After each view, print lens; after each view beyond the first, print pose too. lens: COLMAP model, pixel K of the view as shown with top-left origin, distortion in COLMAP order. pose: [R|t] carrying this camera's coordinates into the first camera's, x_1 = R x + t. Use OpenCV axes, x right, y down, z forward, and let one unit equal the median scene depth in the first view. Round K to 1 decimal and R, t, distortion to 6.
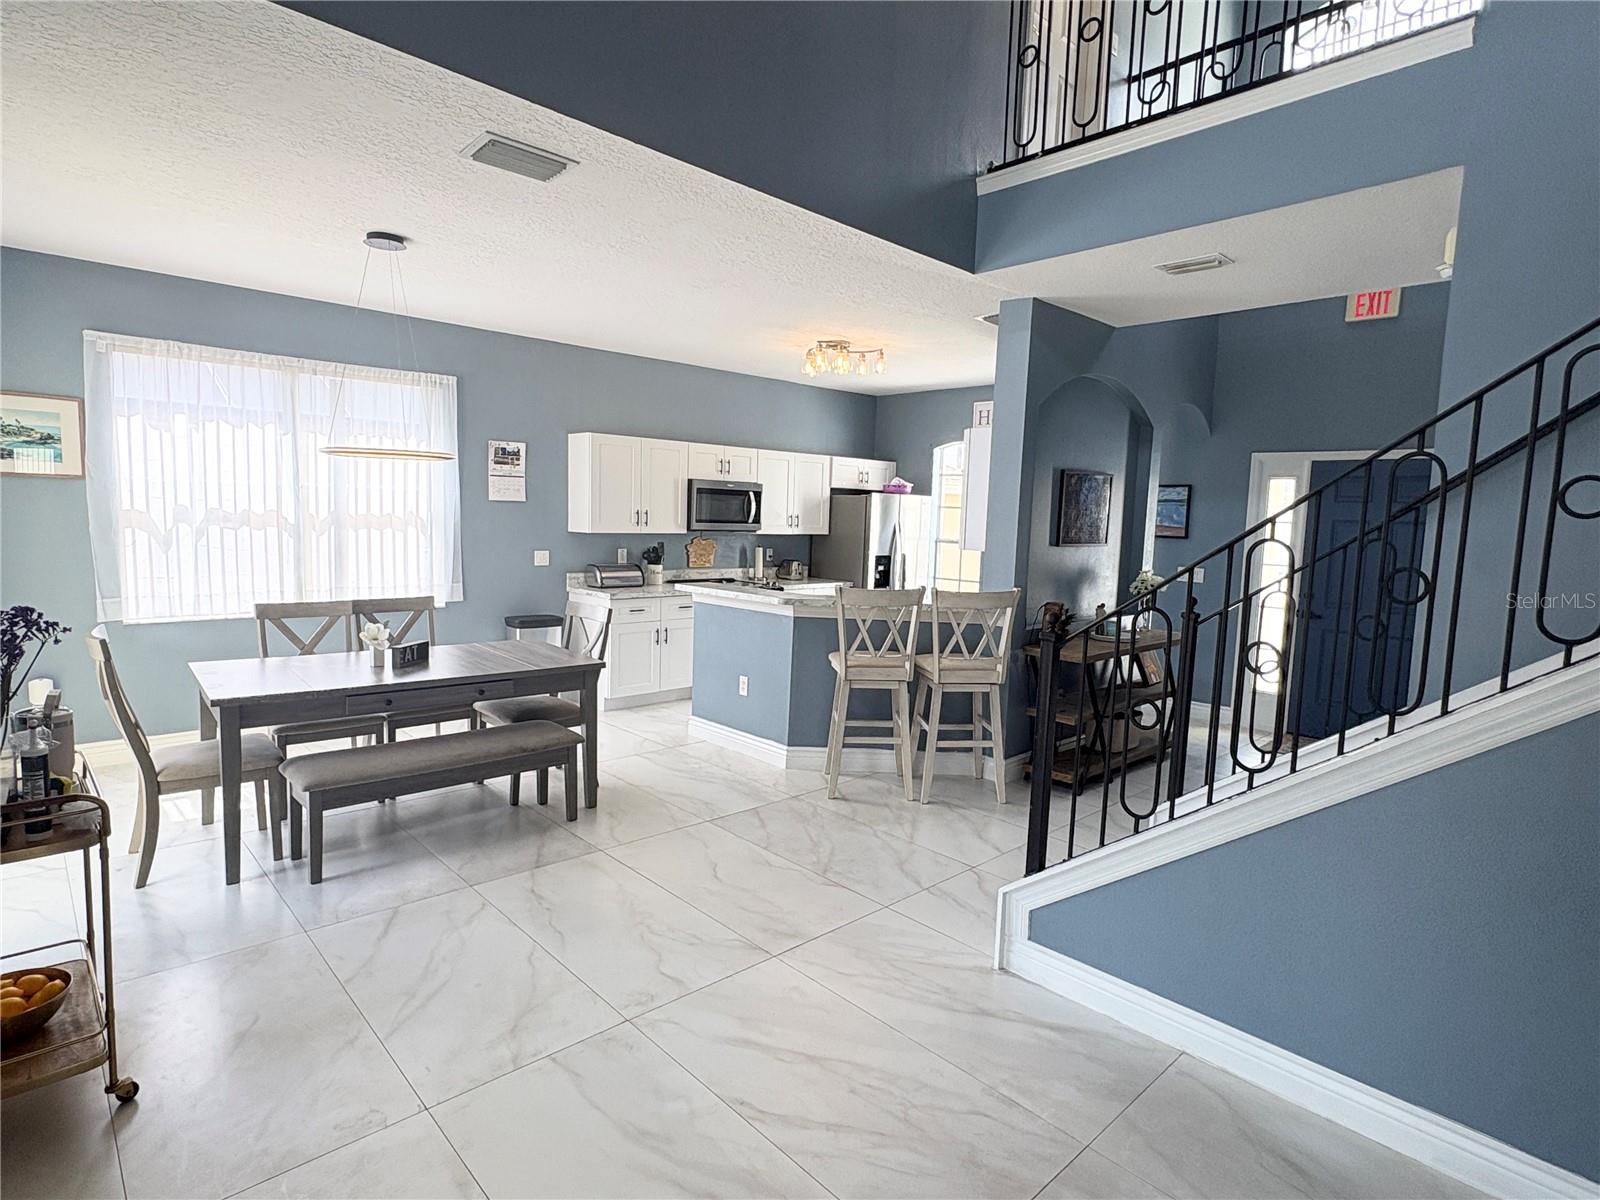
lens RADIAL K [[853.1, 0, 798.7], [0, 853.1, 600.3], [0, 0, 1]] dist [-0.002269, 0.002518]
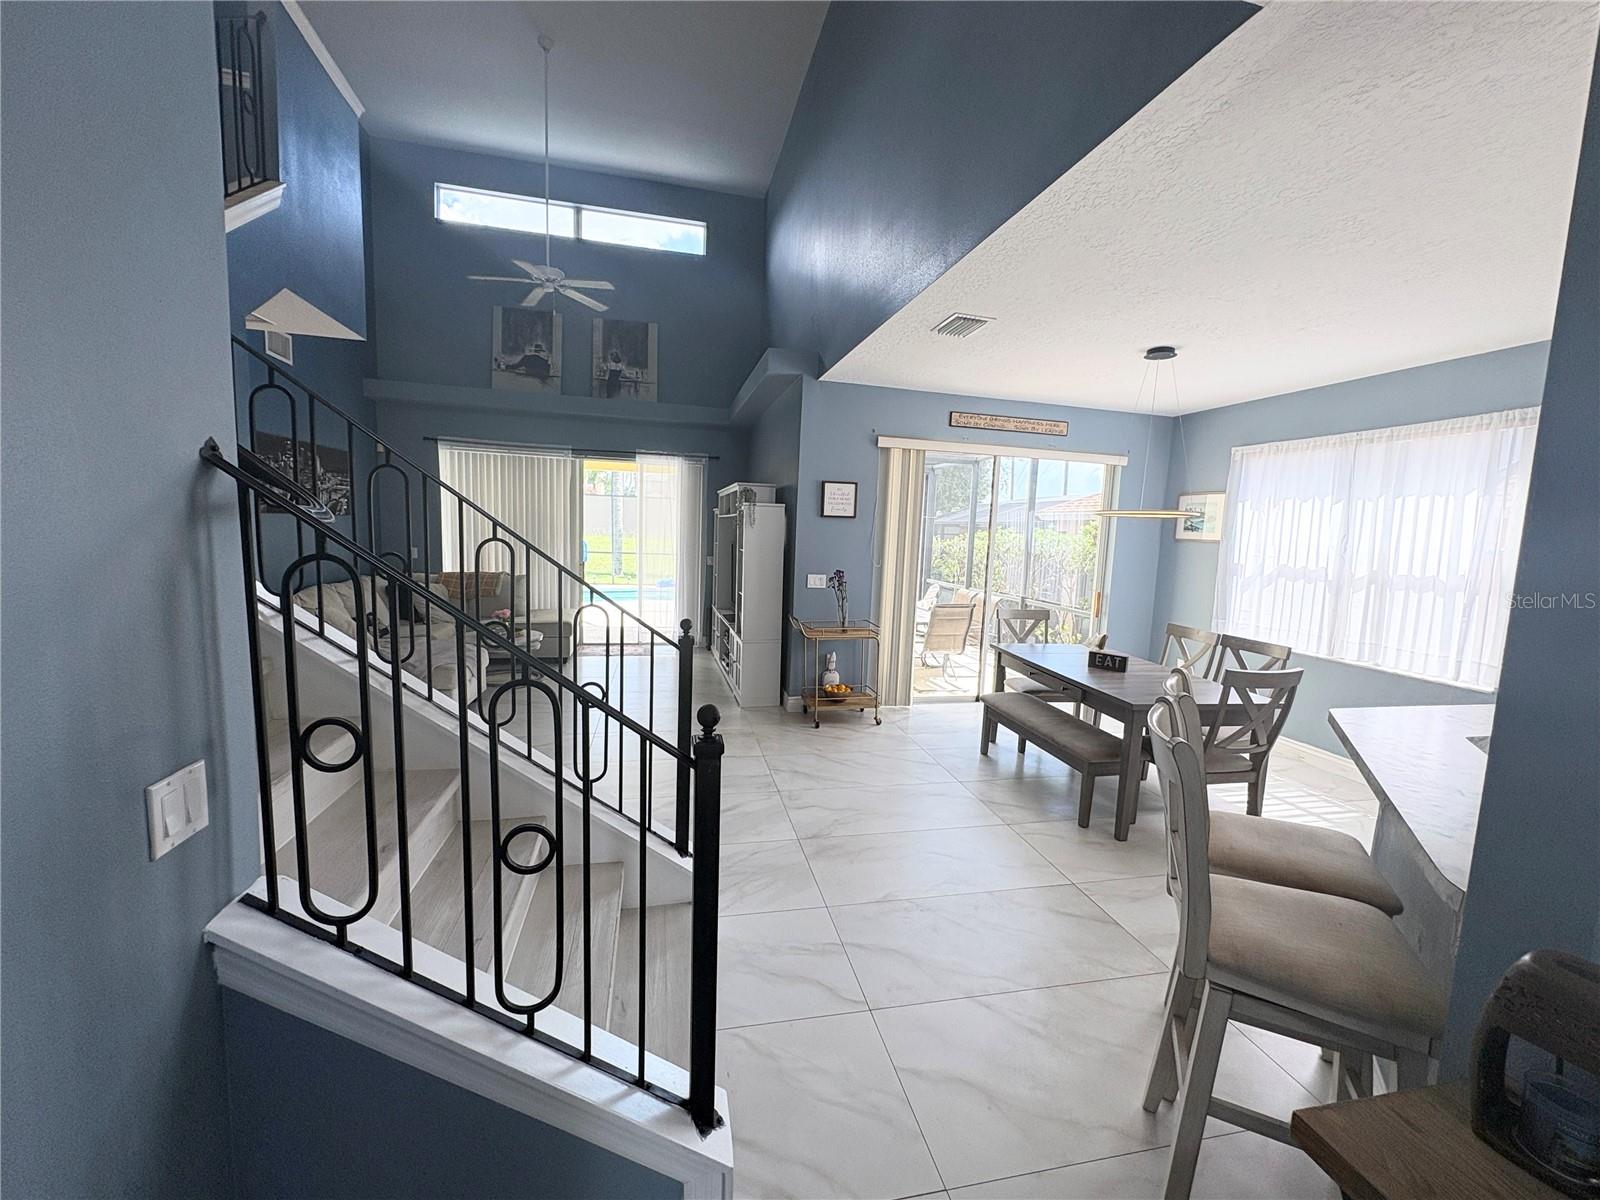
lens RADIAL K [[637.2, 0, 801.6], [0, 637.2, 600.1], [0, 0, 1]] dist [0.000723, 0.000304]
pose [[-0.514001, 0.046983, -0.856502, 0.377981], [-0.143587, 0.979698, 0.139910, -0.059889], [0.845686, 0.194896, -0.496820, 0.622619]]
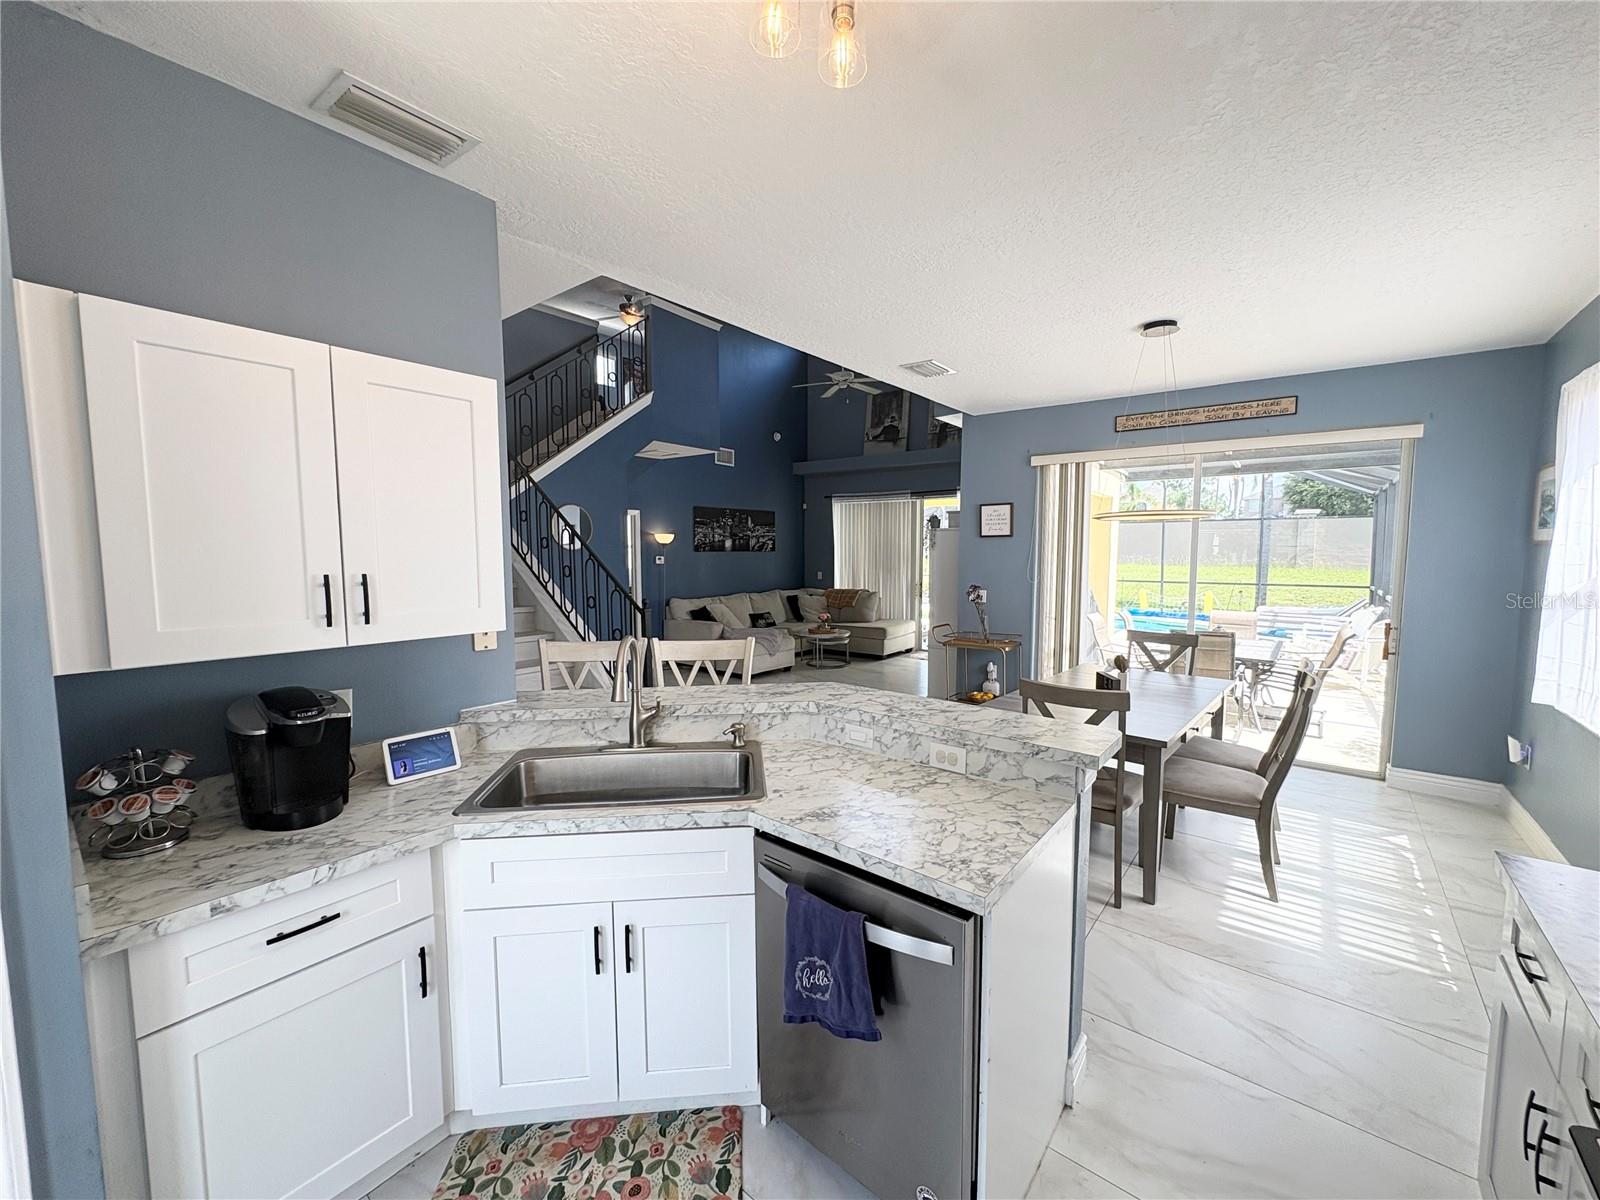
lens RADIAL K [[637.2, 0, 801.3], [0, 637.2, 599.1], [0, 0, 1]] dist [0.000723, 0.000304]
pose [[-0.990678, -0.018511, -0.134964, 0.054155], [-0.042715, 0.982971, 0.178726, -0.113184], [0.129358, 0.182825, -0.974598, 1.040595]]
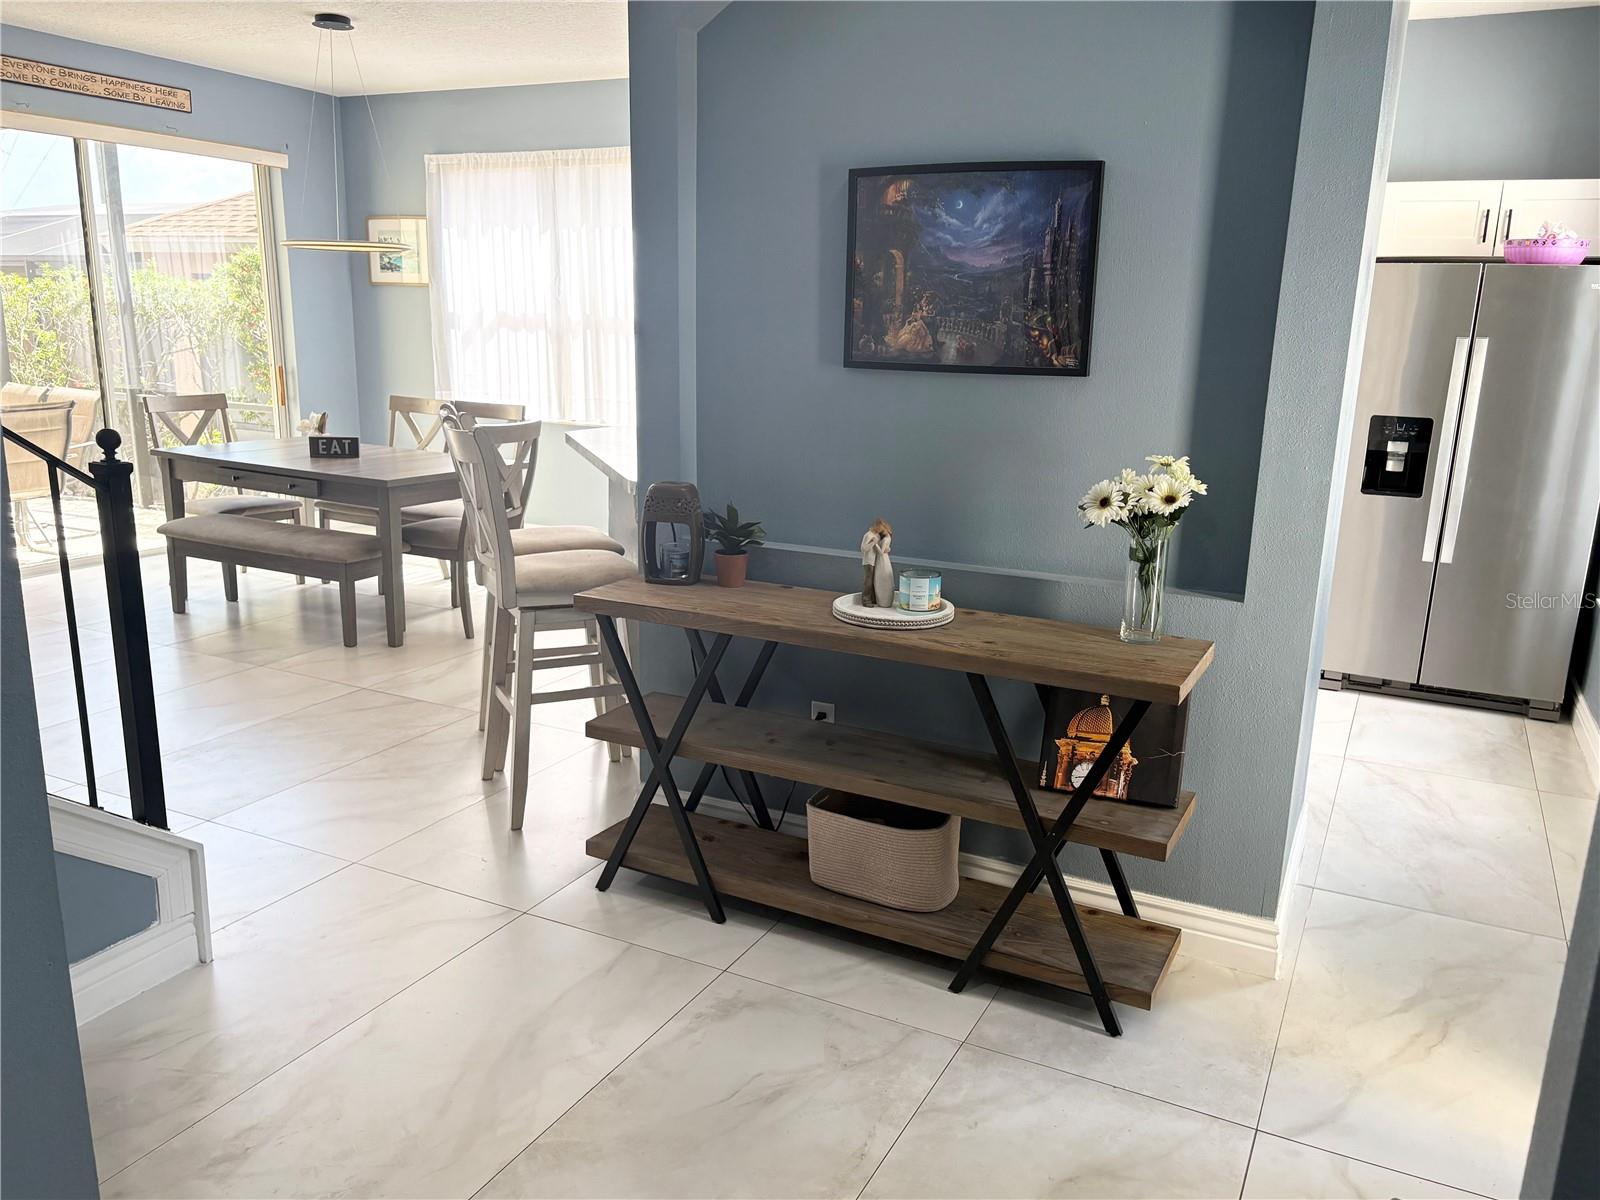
lens RADIAL K [[1233.5, 0, 795.2], [0, 1233.5, 608.5], [0, 0, 1]] dist [0.027334, -0.018078]
pose [[0.338026, 0.198899, -0.919879, 0.656660], [-0.110754, 0.979028, 0.170990, -0.035716], [0.934597, 0.044081, 0.352966, 0.581004]]
